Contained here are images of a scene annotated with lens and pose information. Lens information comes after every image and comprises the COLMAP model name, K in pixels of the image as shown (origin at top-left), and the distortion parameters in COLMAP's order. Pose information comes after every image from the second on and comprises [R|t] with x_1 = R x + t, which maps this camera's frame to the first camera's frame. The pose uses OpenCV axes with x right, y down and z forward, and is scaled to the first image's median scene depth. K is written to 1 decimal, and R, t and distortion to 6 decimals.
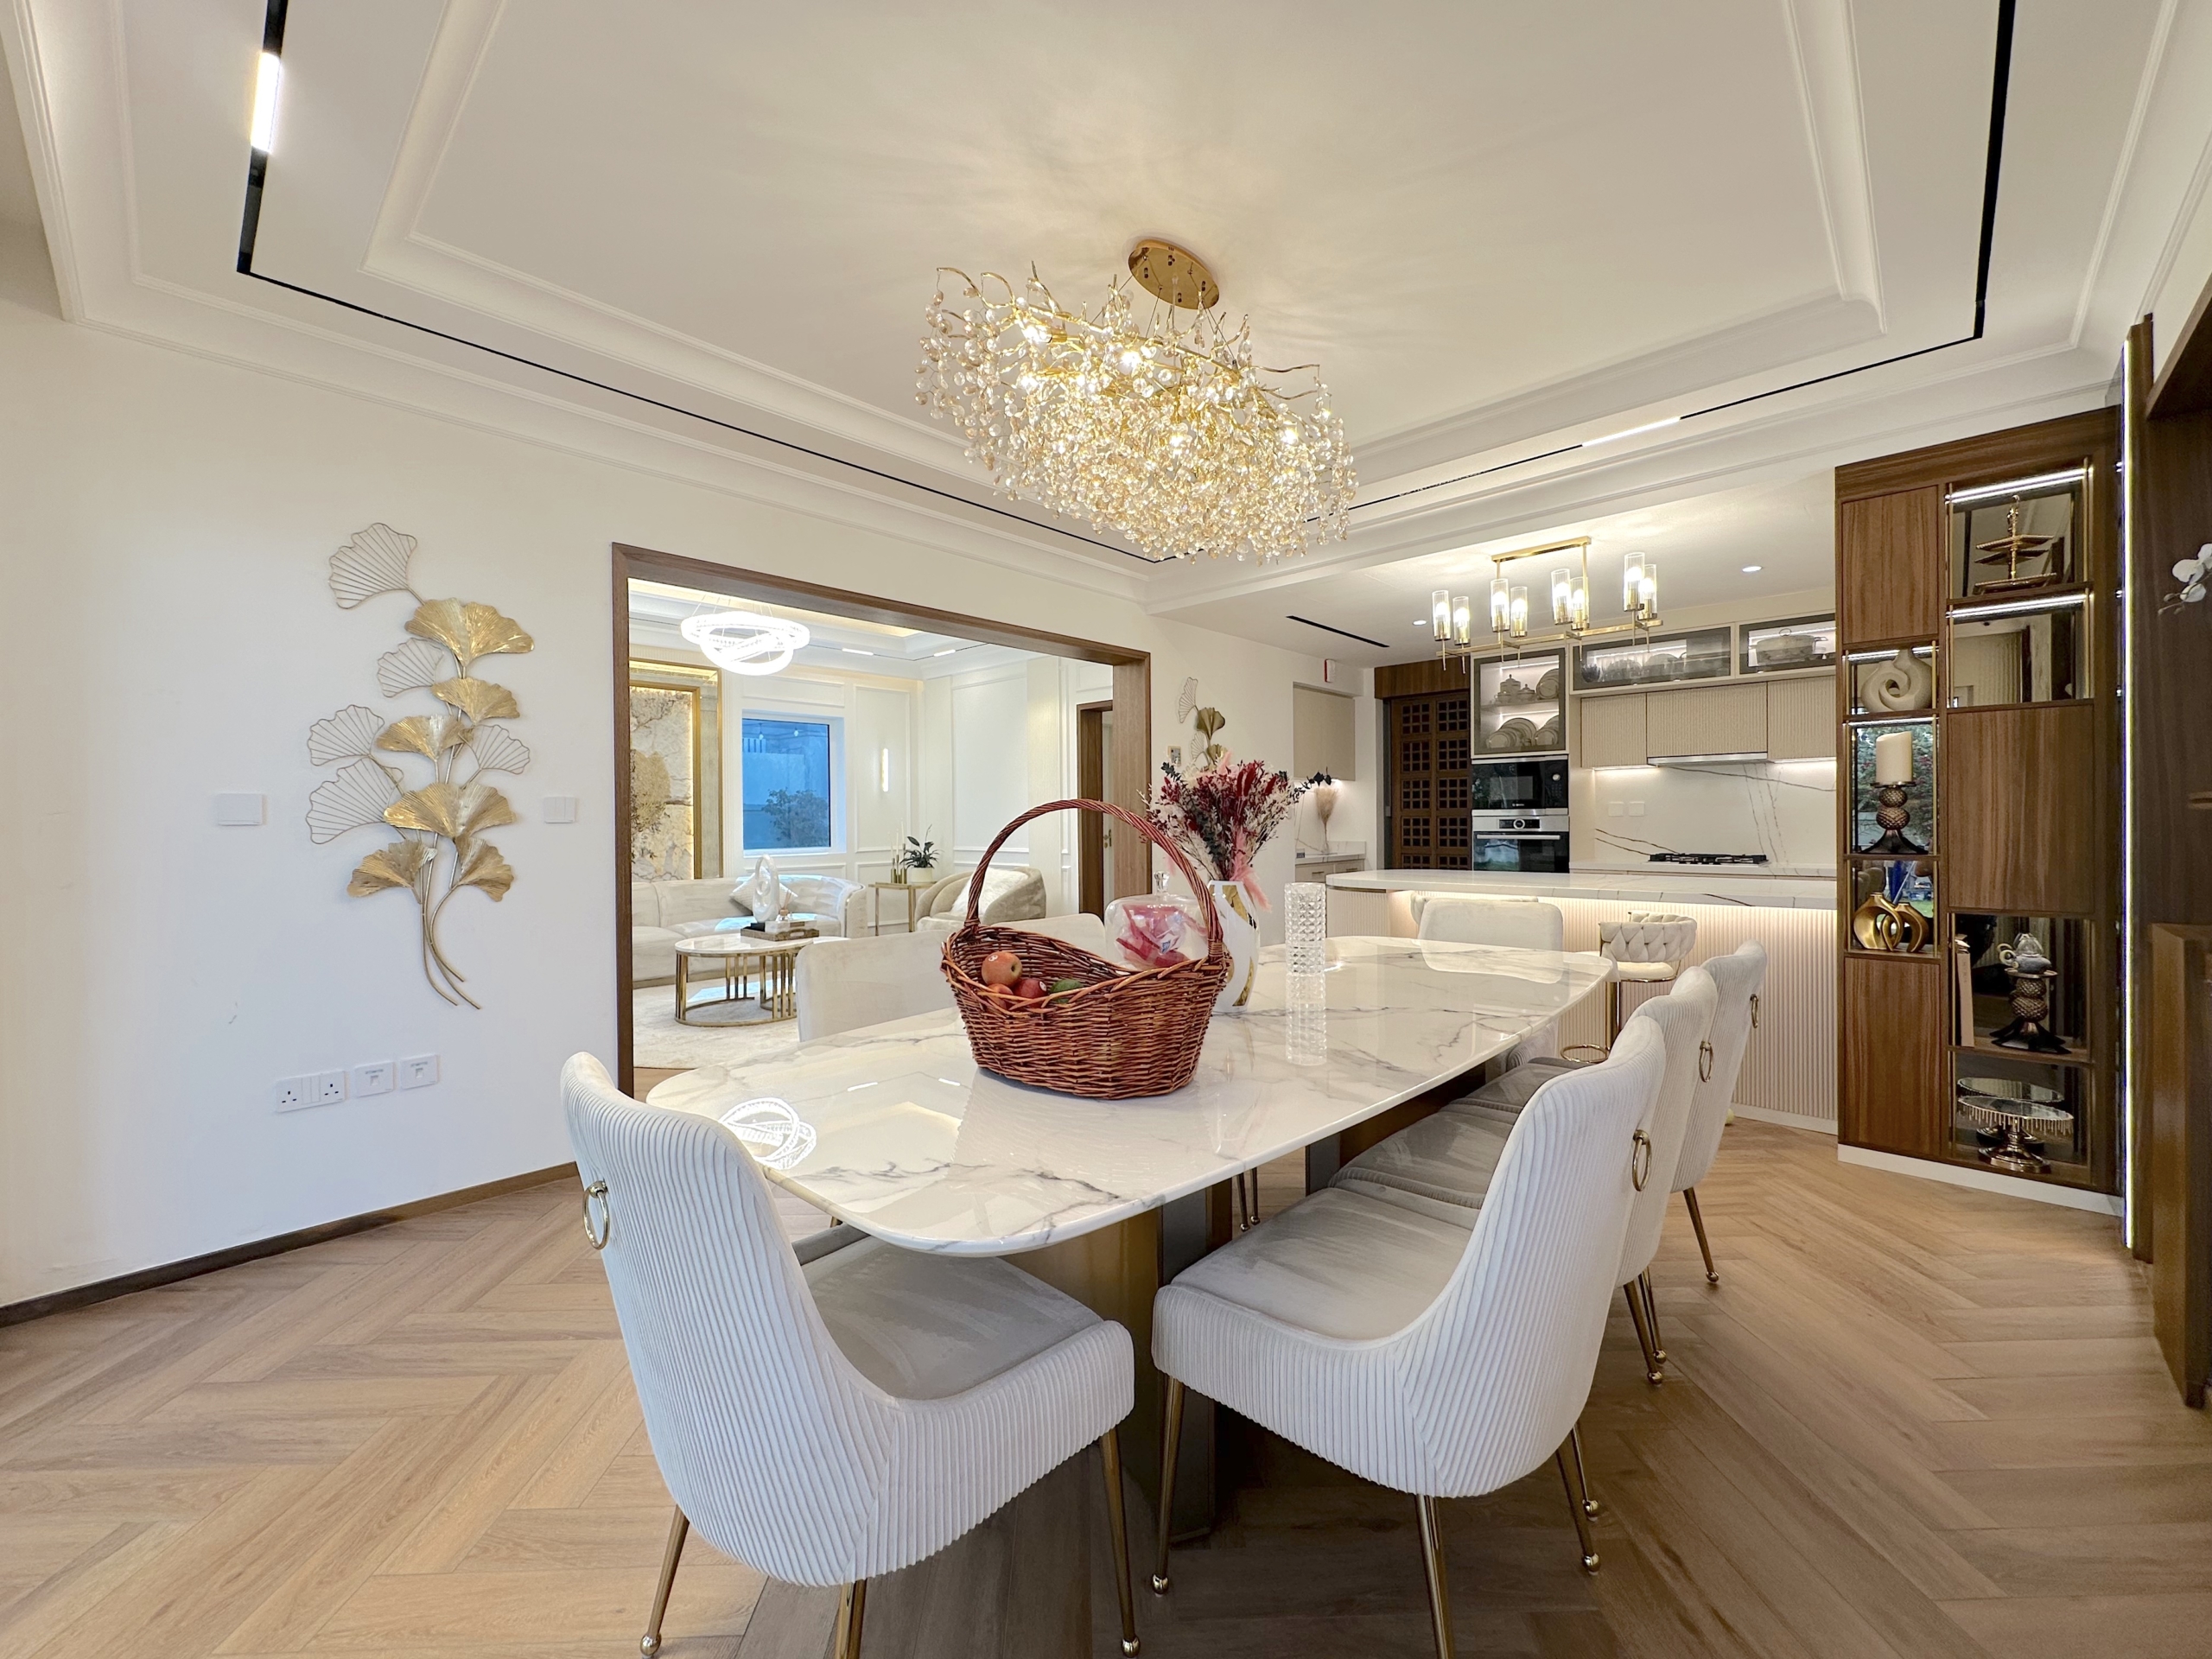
lens RADIAL K [[884.3, 0, 1111.5], [0, 884.3, 843.9], [0, 0, 1]] dist [-0.001471, 0.000109]
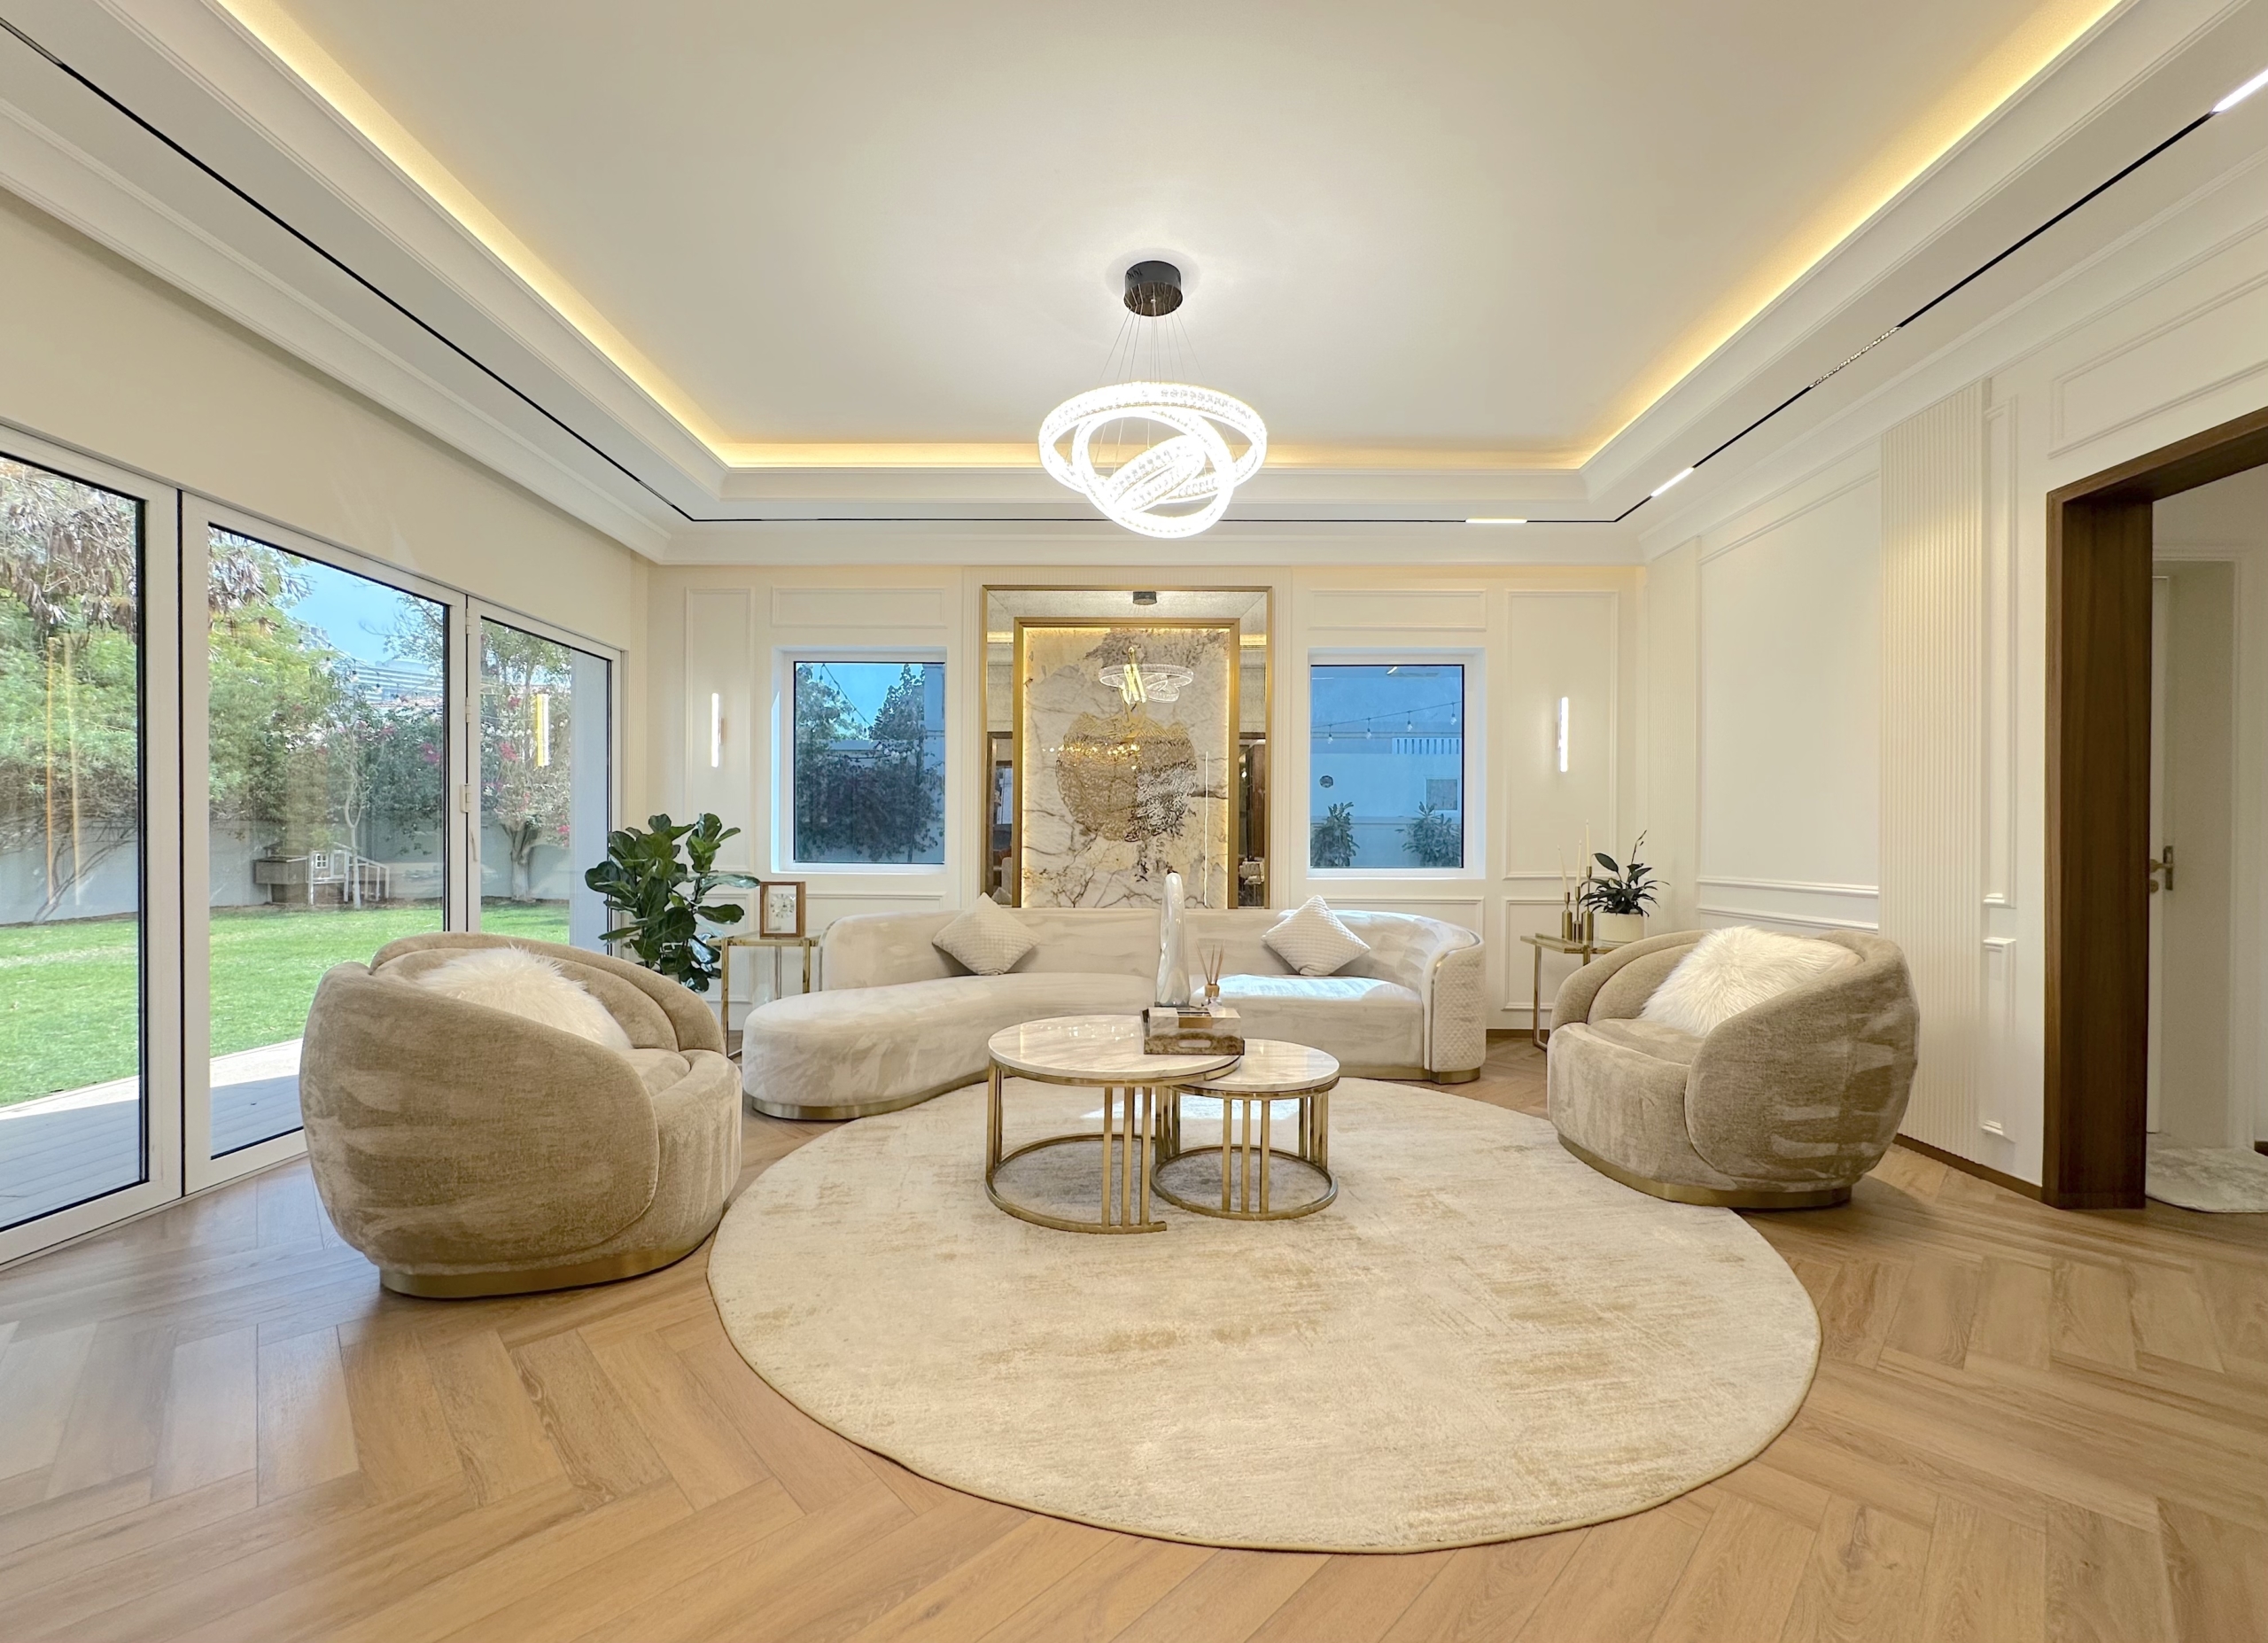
lens RADIAL K [[904.8, 0, 1132.0], [0, 904.8, 845.0], [0, 0, 1]] dist [-0.002469, 0.000122]
pose [[0.670696, 0.013699, -0.741606, -0.015915], [-0.031704, 0.999445, -0.010210, 0.001706], [0.741054, 0.030360, 0.670758, 0.512088]]
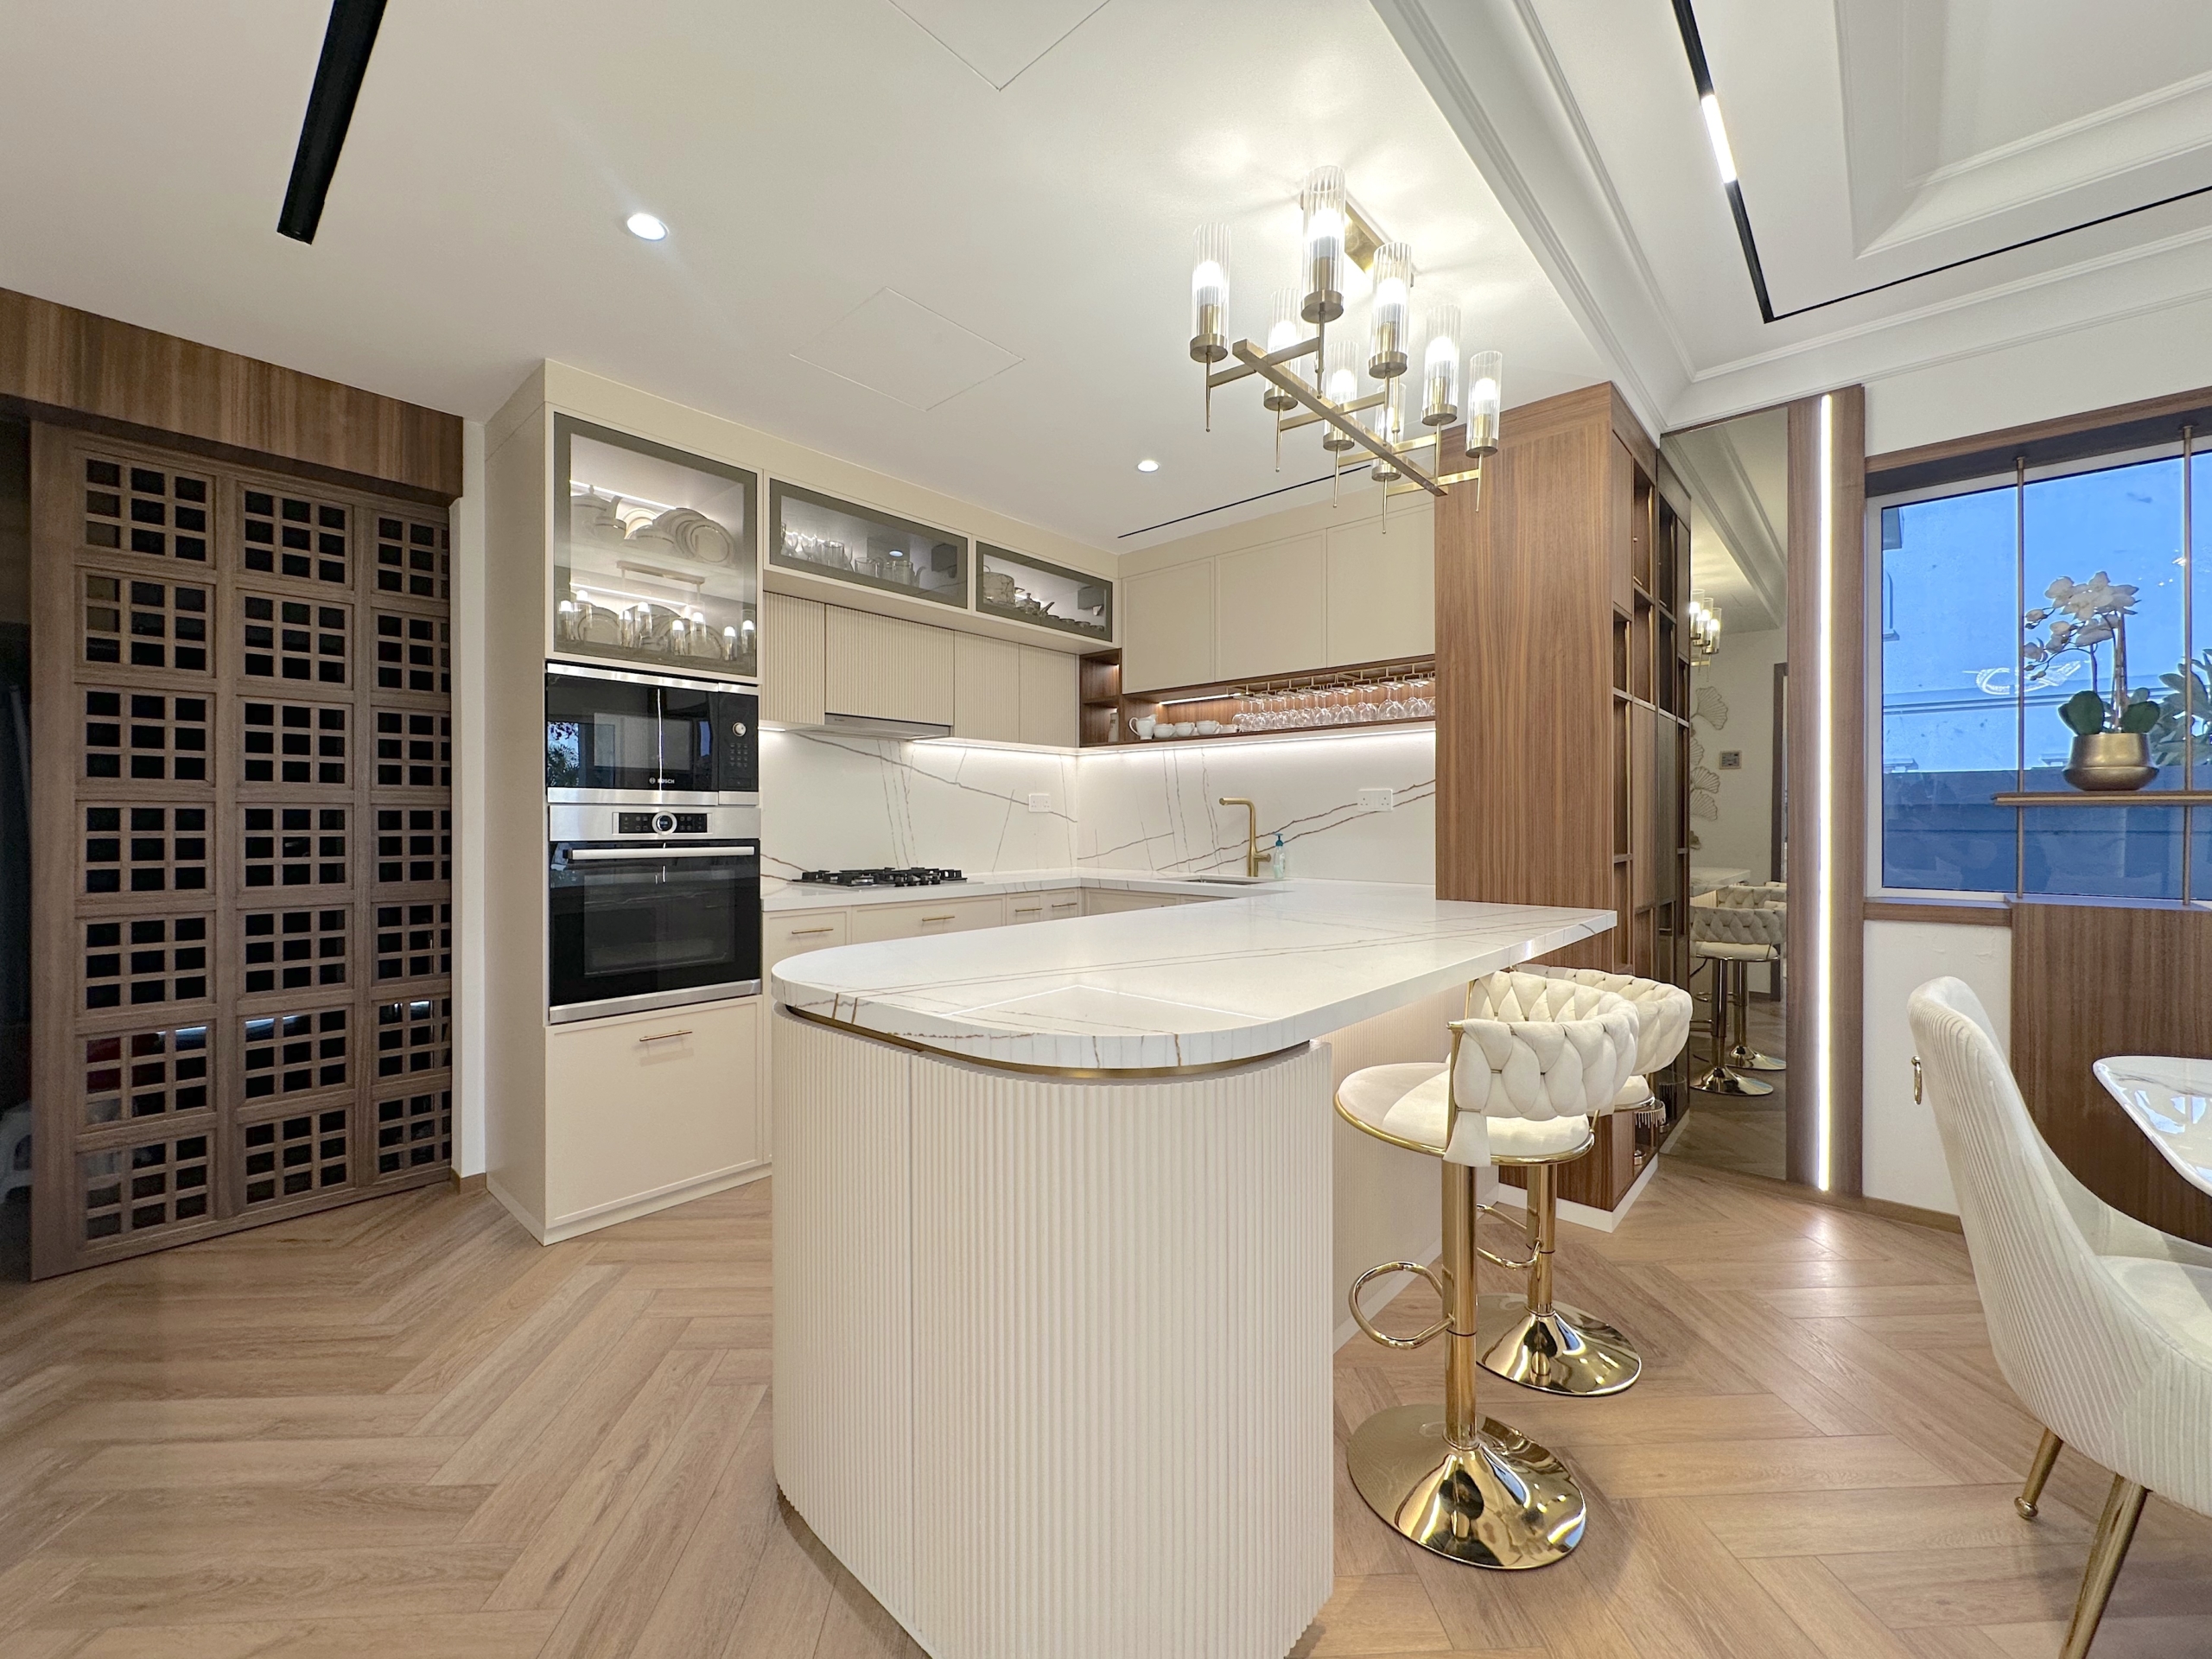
lens RADIAL K [[884.3, 0, 1100.3], [0, 884.3, 823.9], [0, 0, 1]] dist [-0.001471, 0.000109]
pose [[-0.011974, 0.005706, 0.999912, 0.007820], [0.026928, 0.999623, -0.005381, -0.011587], [-0.999566, 0.026861, -0.012123, 0.645552]]
